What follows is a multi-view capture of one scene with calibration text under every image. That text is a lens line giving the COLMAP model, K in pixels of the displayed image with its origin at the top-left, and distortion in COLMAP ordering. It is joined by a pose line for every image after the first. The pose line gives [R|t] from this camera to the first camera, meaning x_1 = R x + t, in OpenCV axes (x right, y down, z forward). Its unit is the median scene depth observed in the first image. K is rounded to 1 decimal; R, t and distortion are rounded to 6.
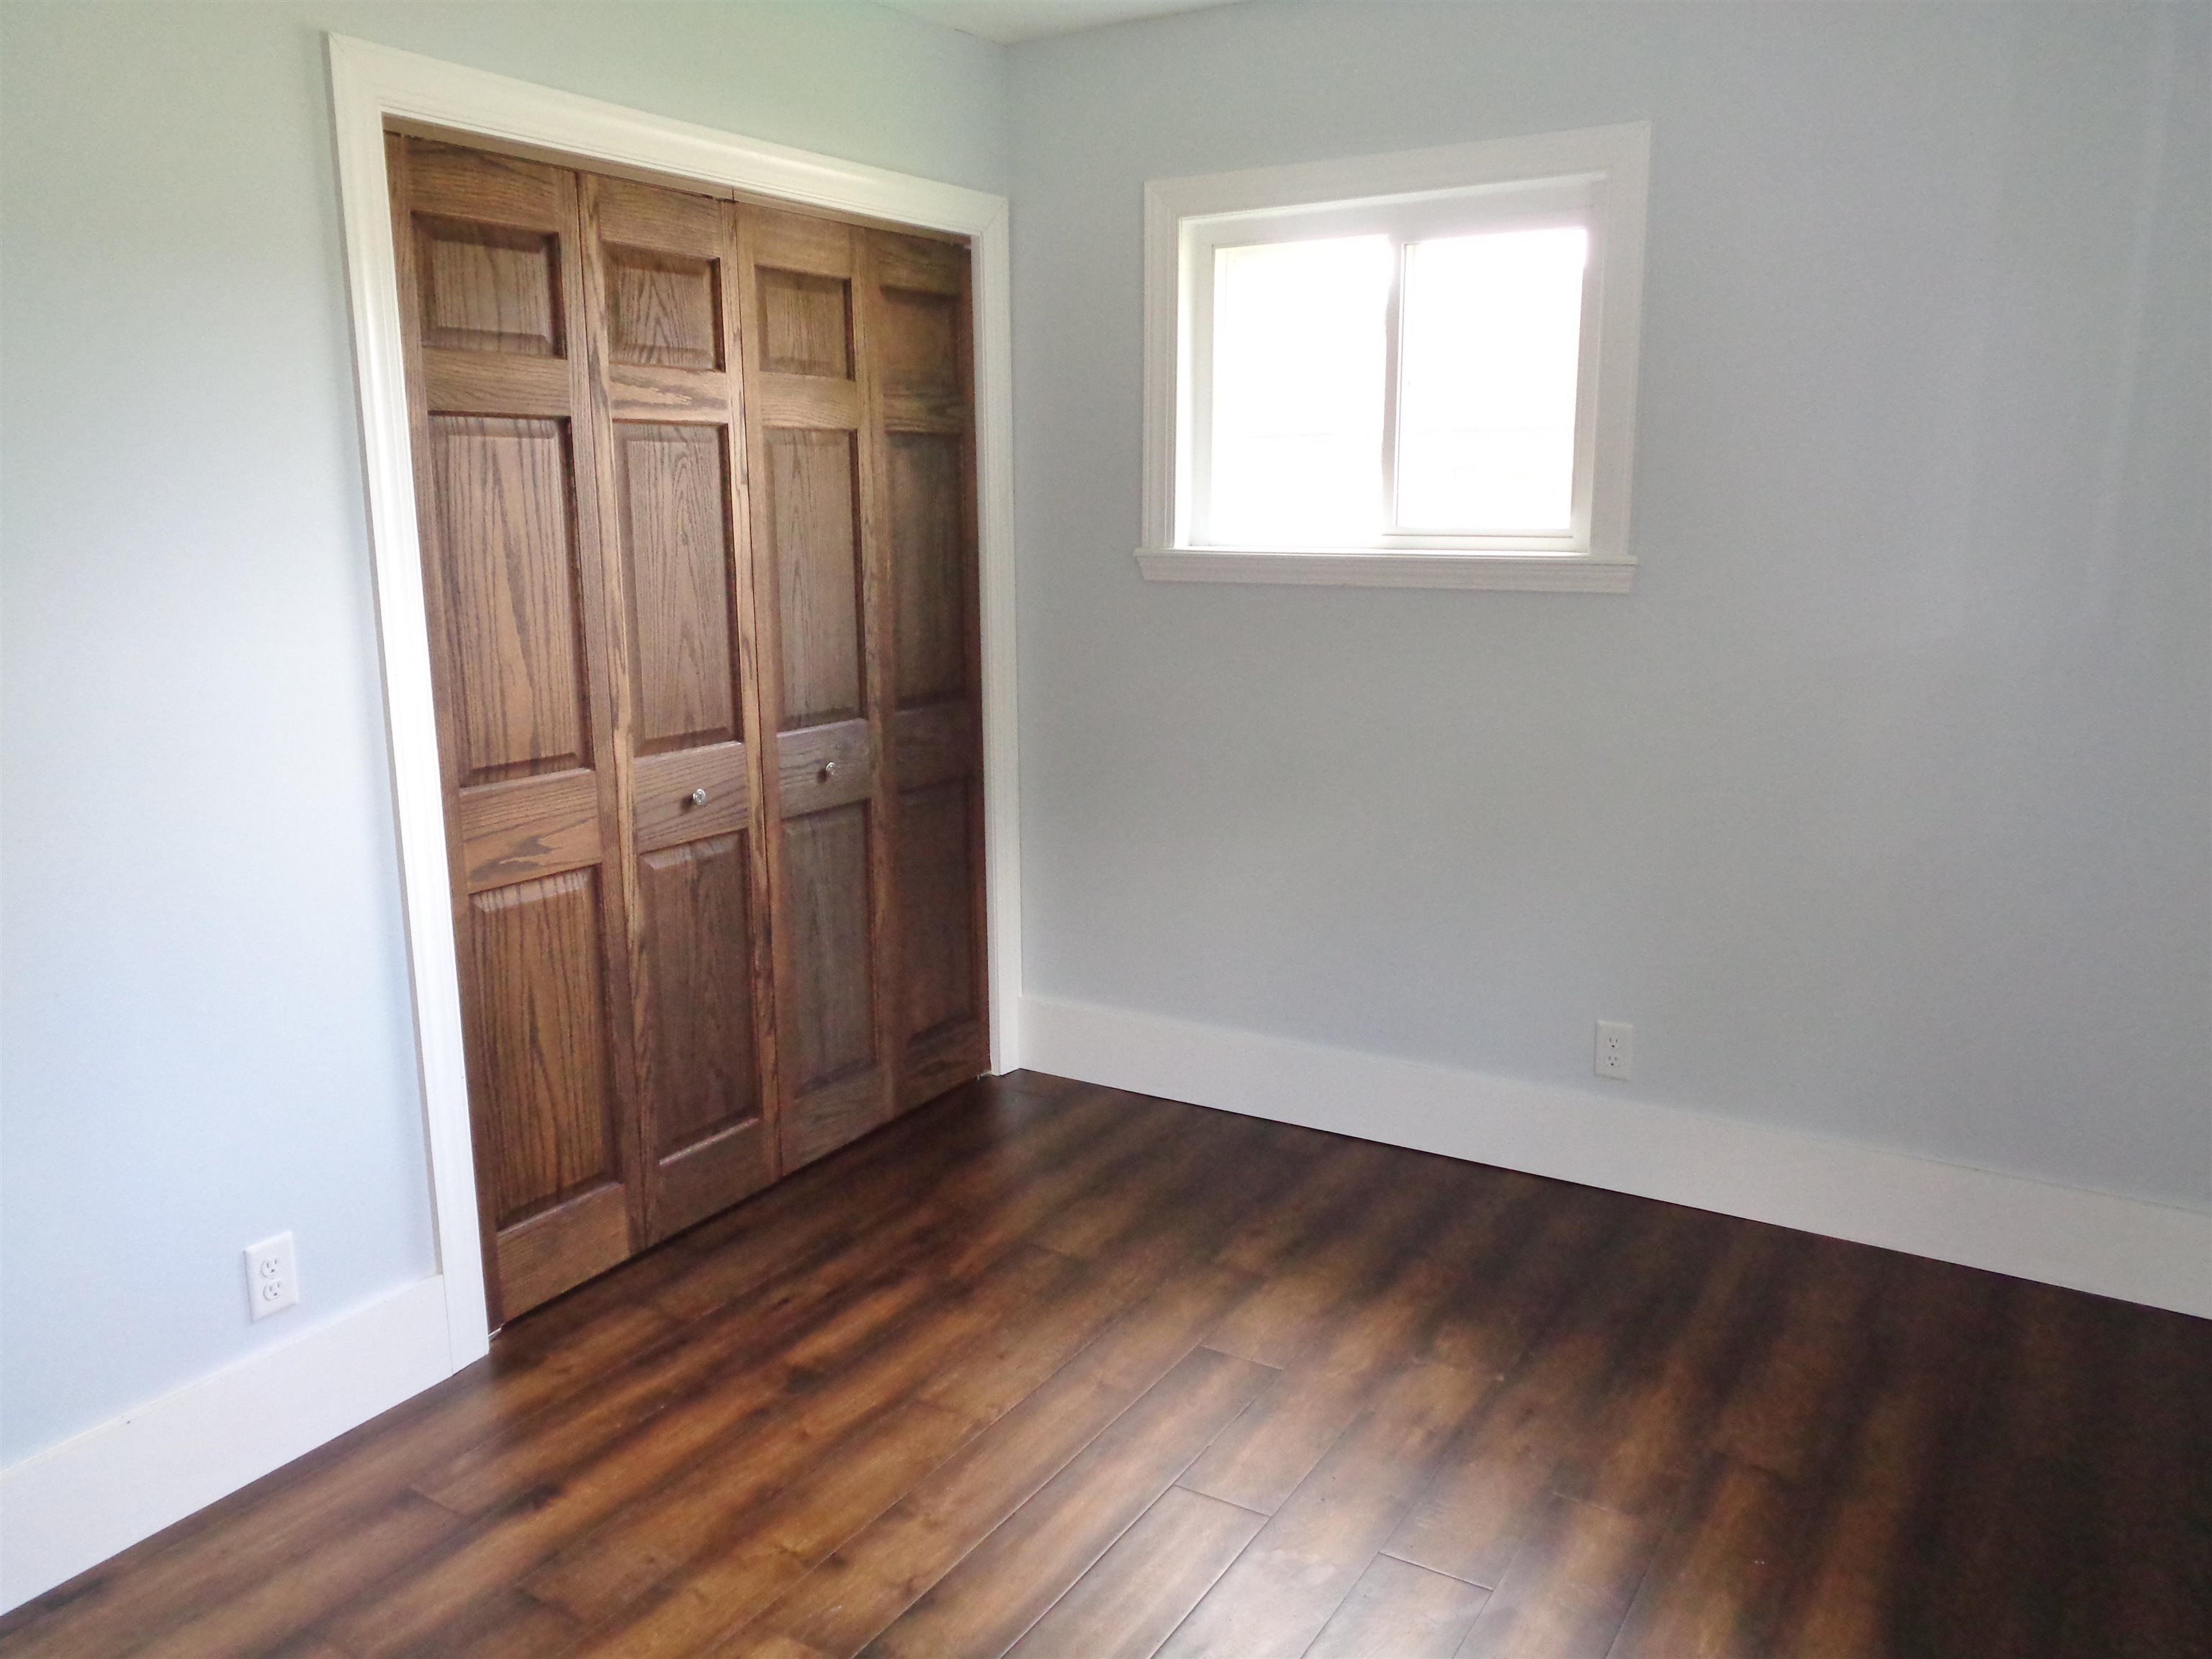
lens RADIAL K [[1641.8, 0, 1116.1], [0, 1641.8, 819.5], [0, 0, 1]] dist [-0.003914, -0.006249]
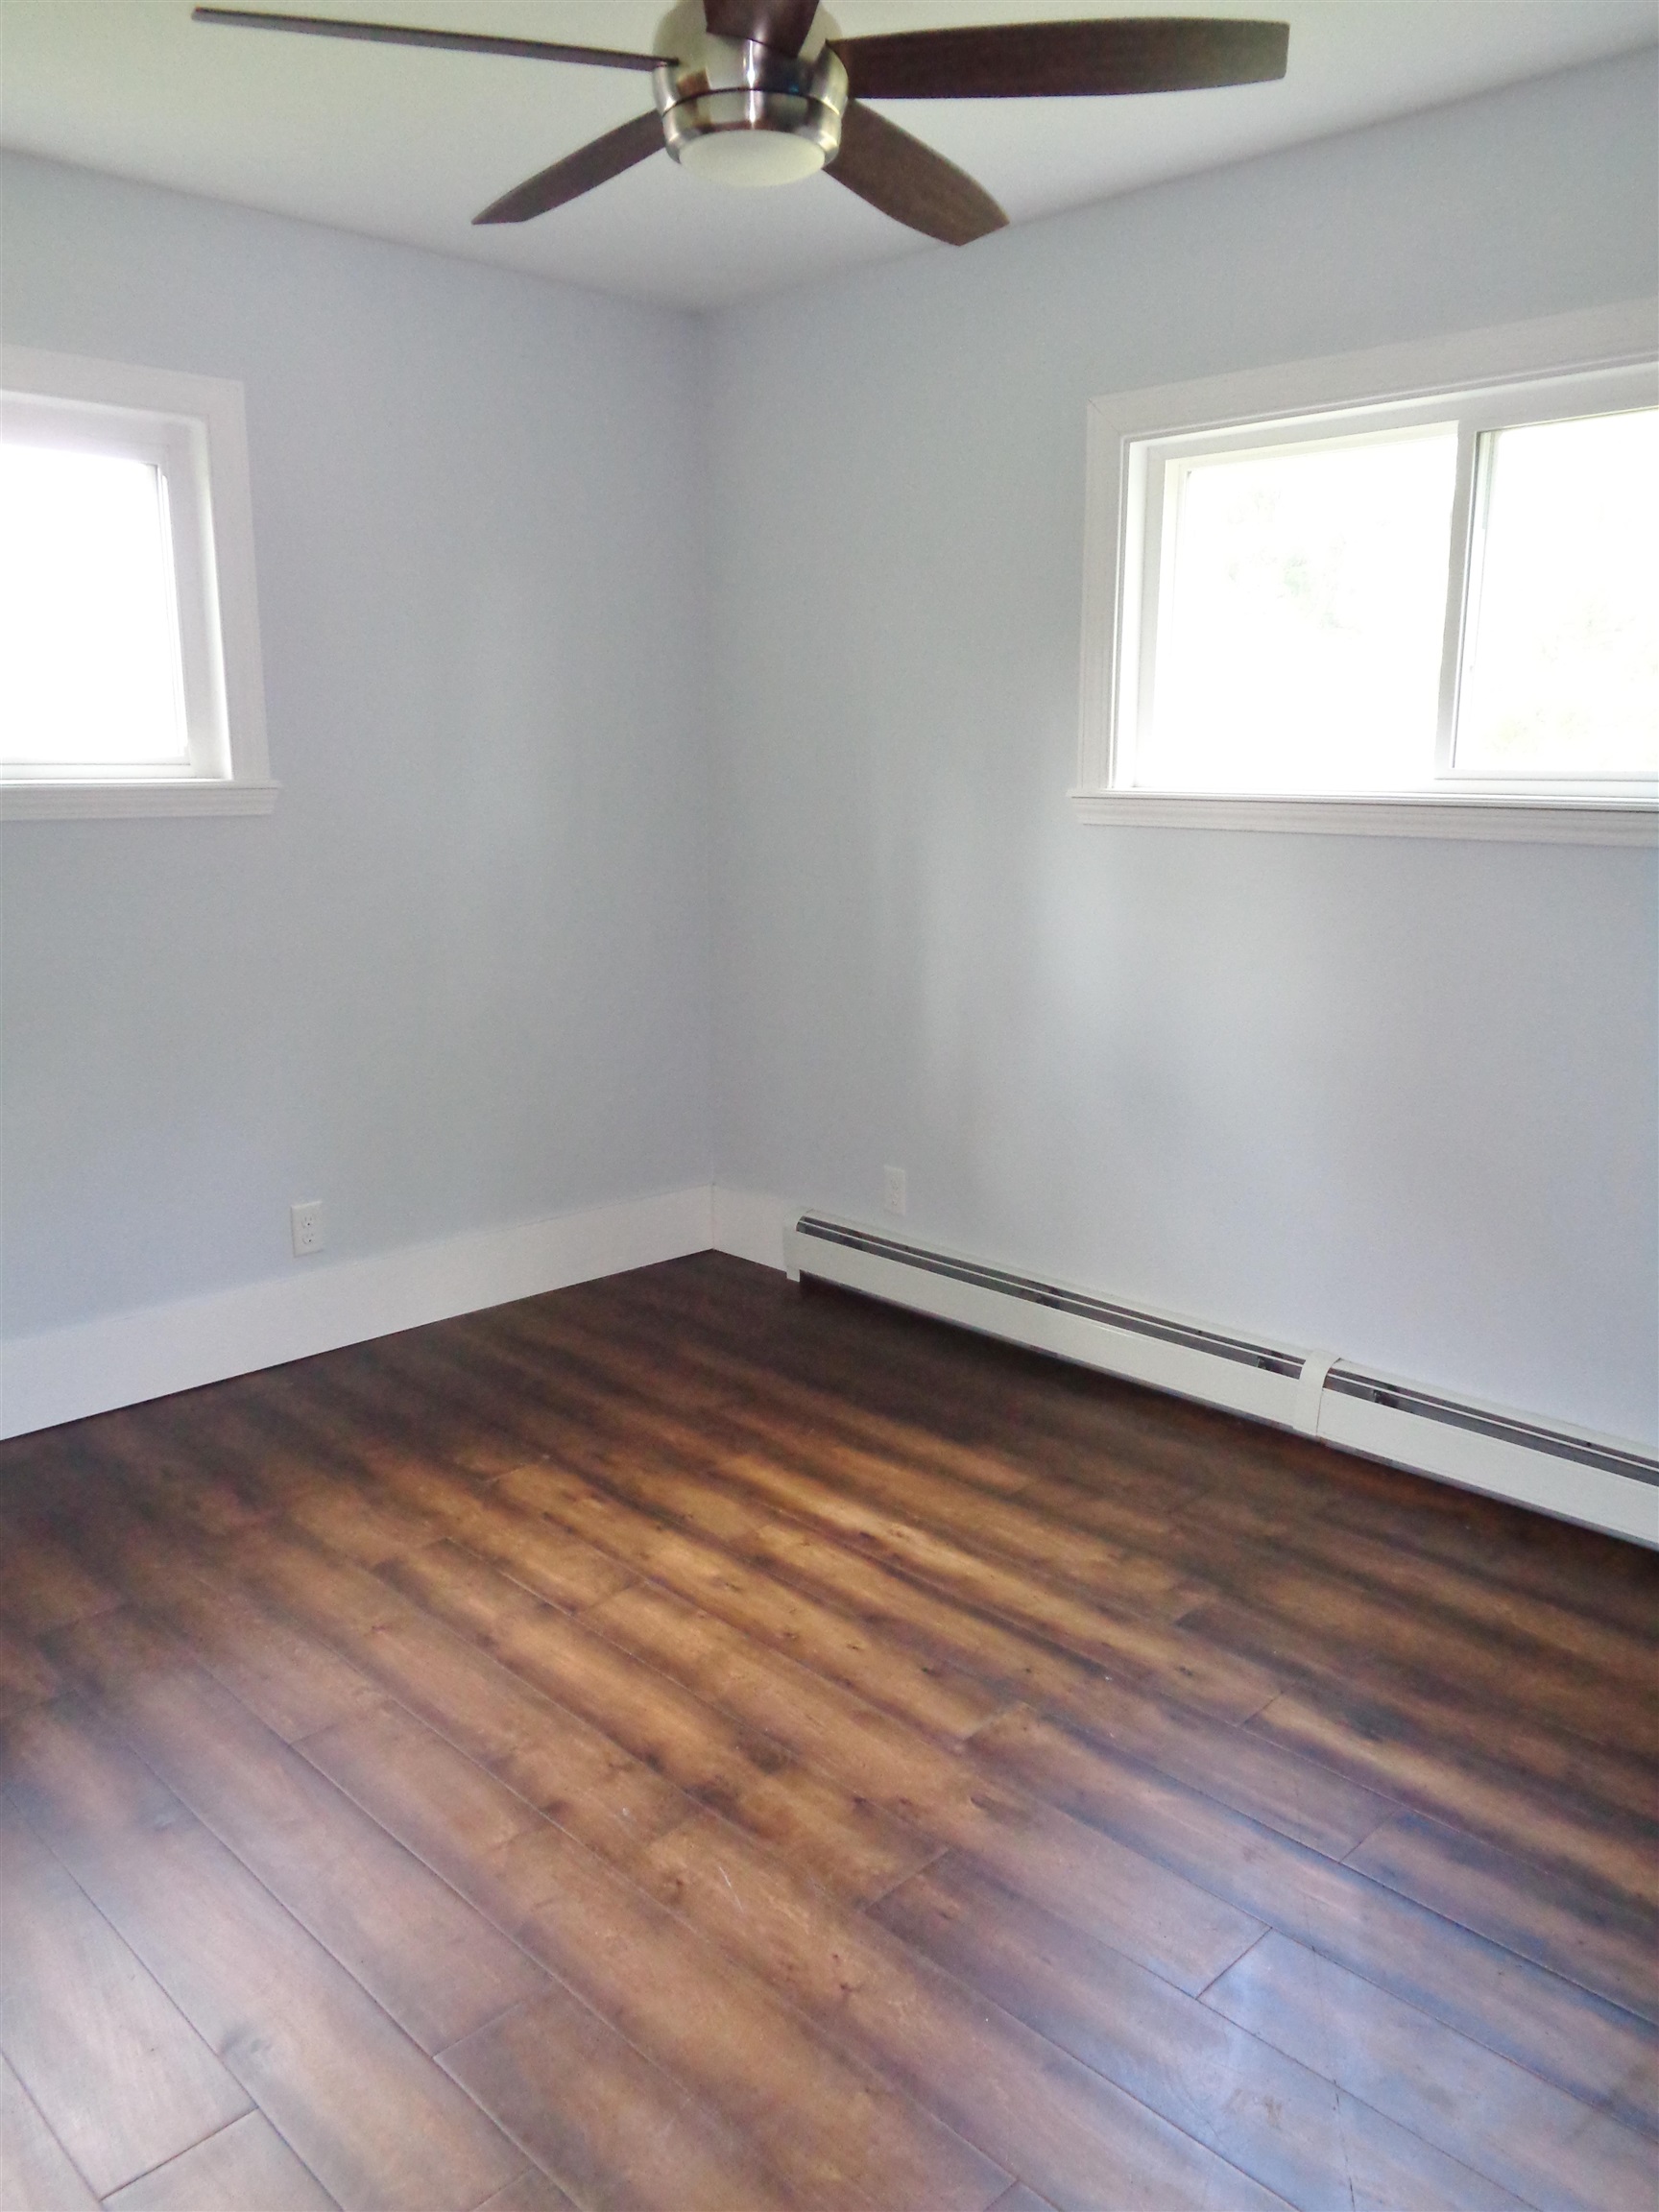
lens RADIAL K [[1641.8, 0, 836.3], [0, 1641.8, 1116.3], [0, 0, 1]] dist [-0.003914, -0.006249]
pose [[0.242087, -0.208018, 0.947693, -0.717954], [0.183351, 0.968957, 0.165849, -0.057198], [-0.952773, 0.133610, 0.272712, 0.384307]]
